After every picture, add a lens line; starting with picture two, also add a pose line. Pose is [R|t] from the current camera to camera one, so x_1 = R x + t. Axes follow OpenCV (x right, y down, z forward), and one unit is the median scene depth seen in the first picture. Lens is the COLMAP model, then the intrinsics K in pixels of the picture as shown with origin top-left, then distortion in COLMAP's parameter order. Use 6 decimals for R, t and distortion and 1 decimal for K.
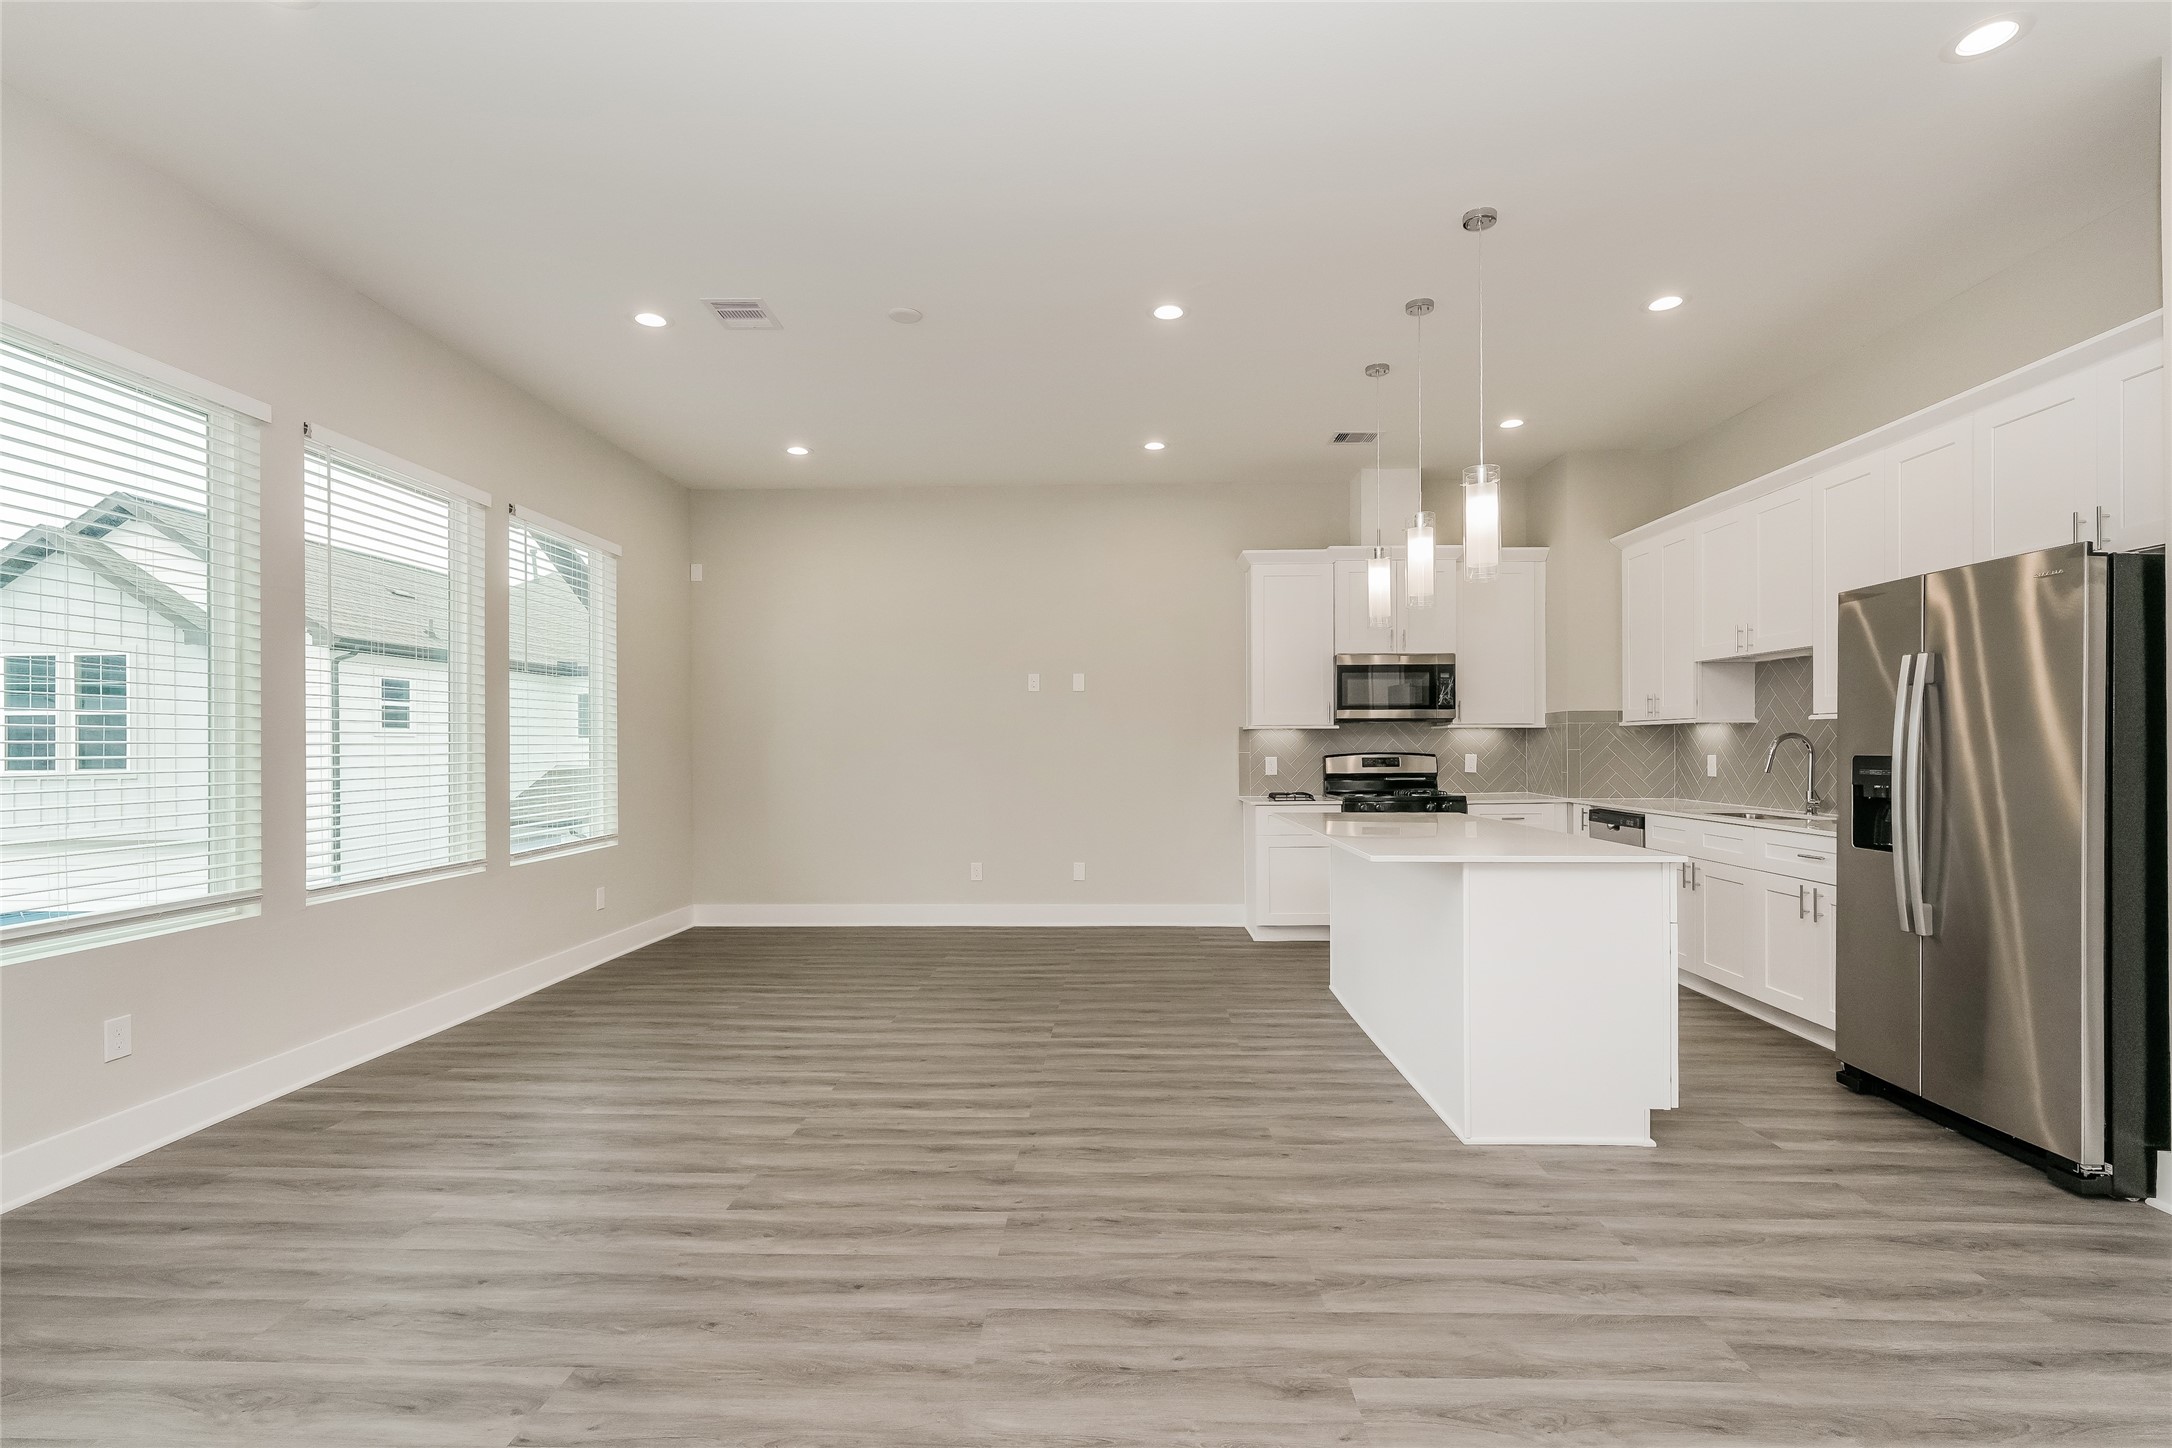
lens RADIAL K [[967.7, 0, 1079.9], [0, 967.7, 738.9], [0, 0, 1]] dist [0.001721, -0.000750]
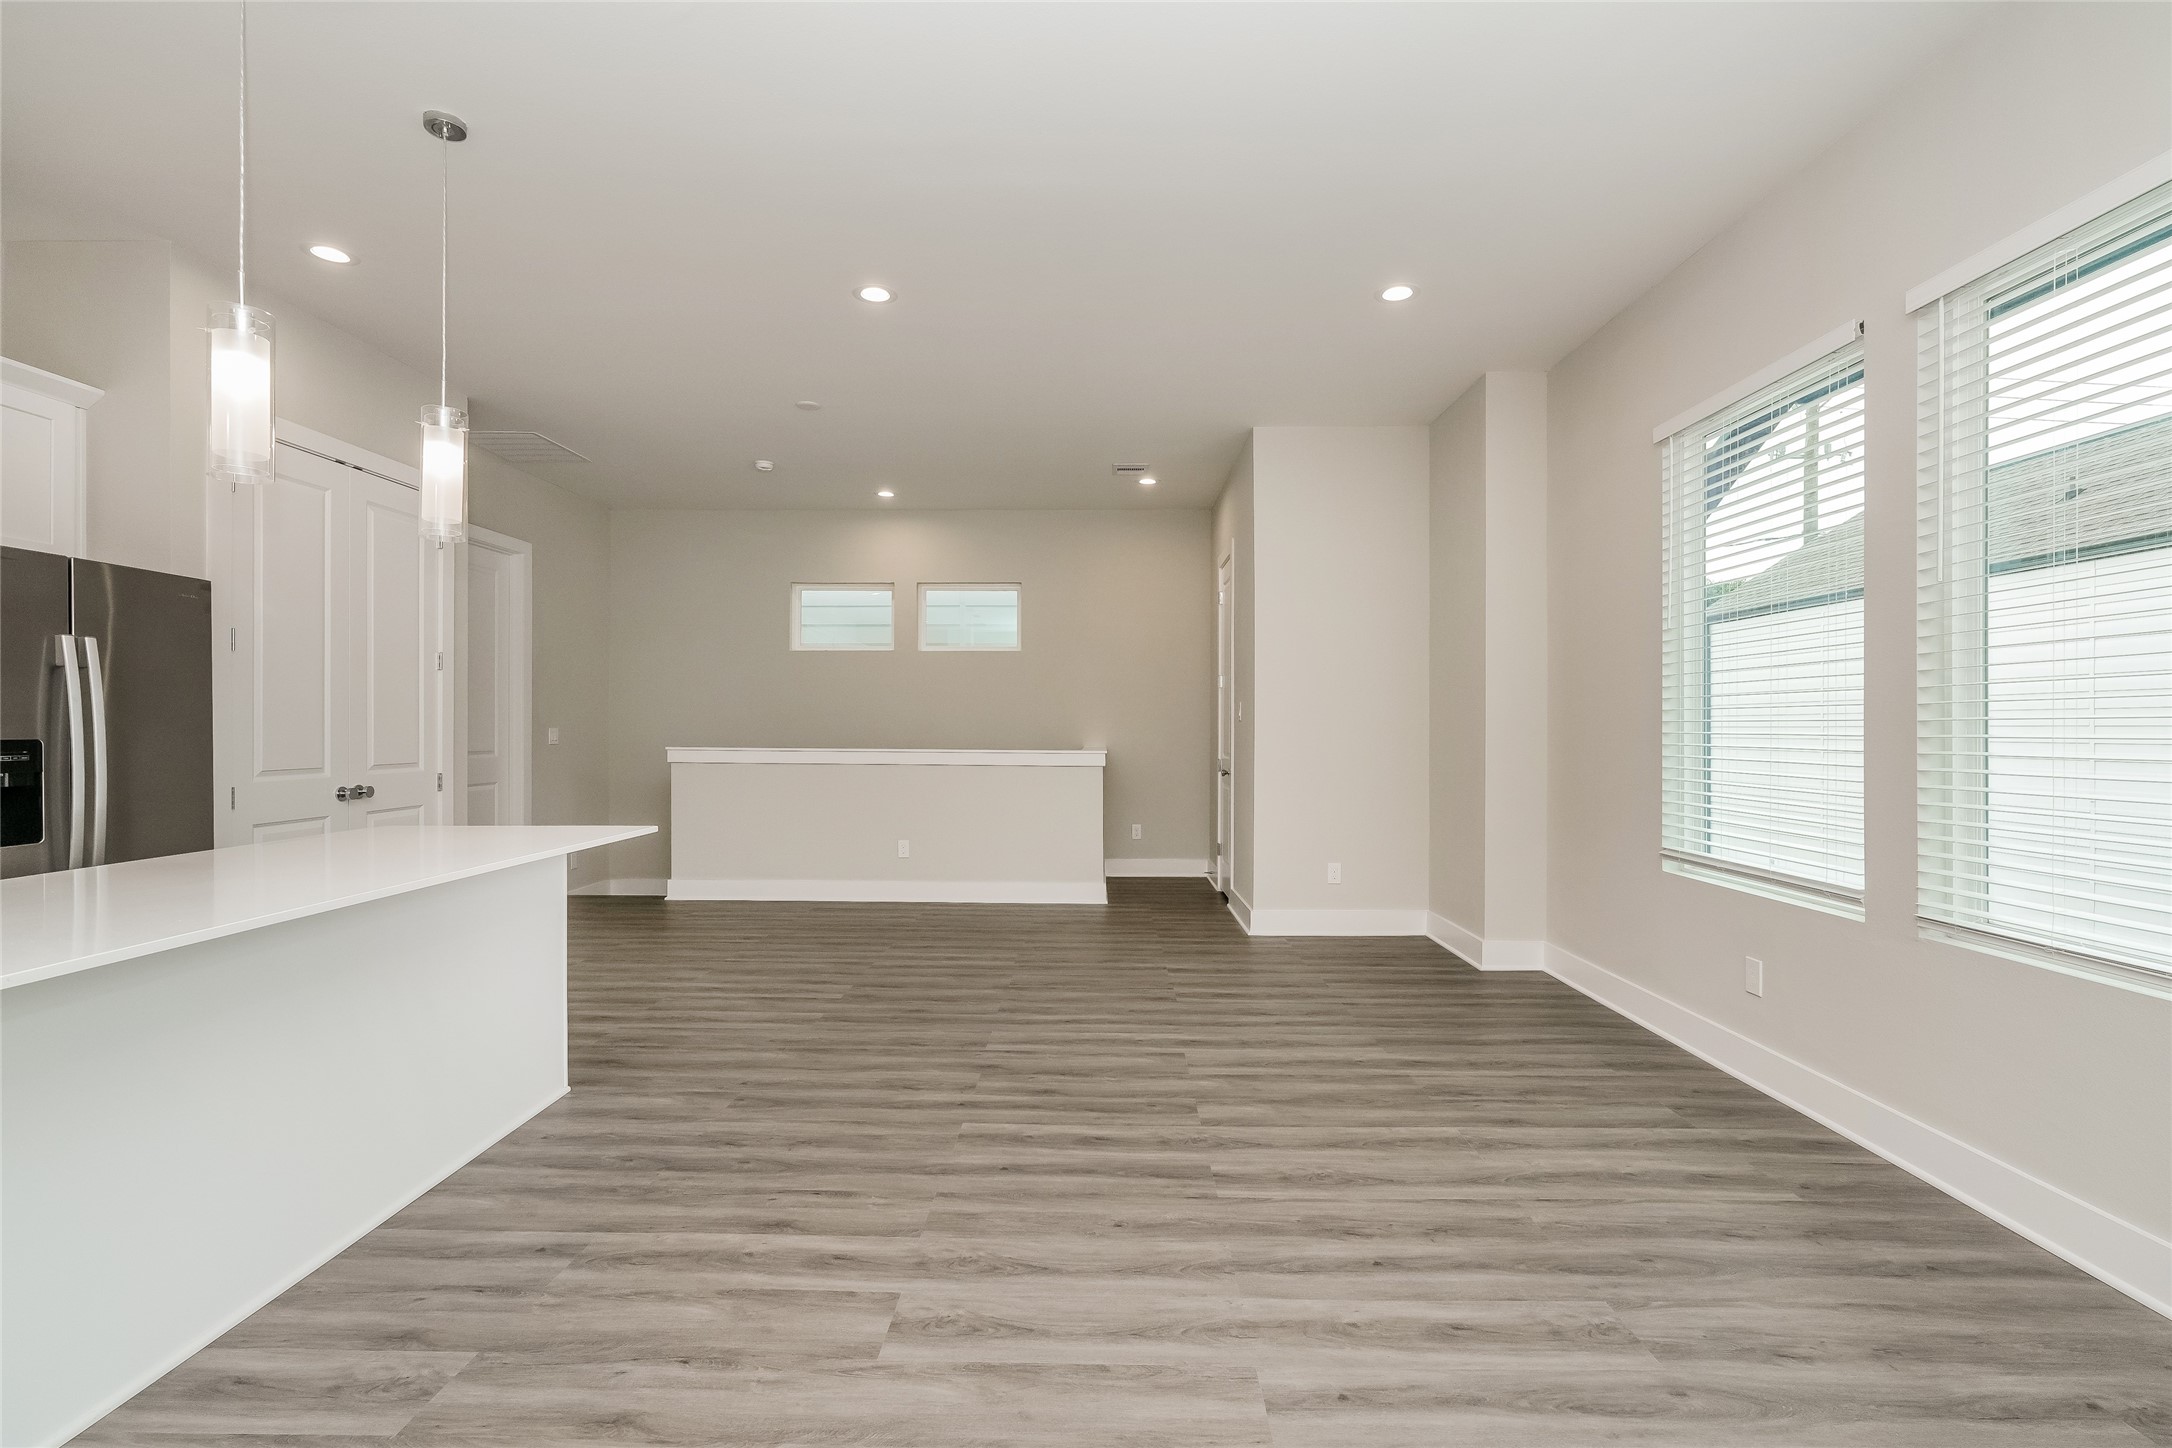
lens RADIAL K [[967.7, 0, 1080.3], [0, 967.7, 724.8], [0, 0, 1]] dist [0.001721, -0.000750]
pose [[-0.999793, 0.003131, -0.020126, -0.124966], [0.003301, 0.999959, -0.008434, 0.011284], [0.020098, -0.008499, -0.999762, 1.629067]]
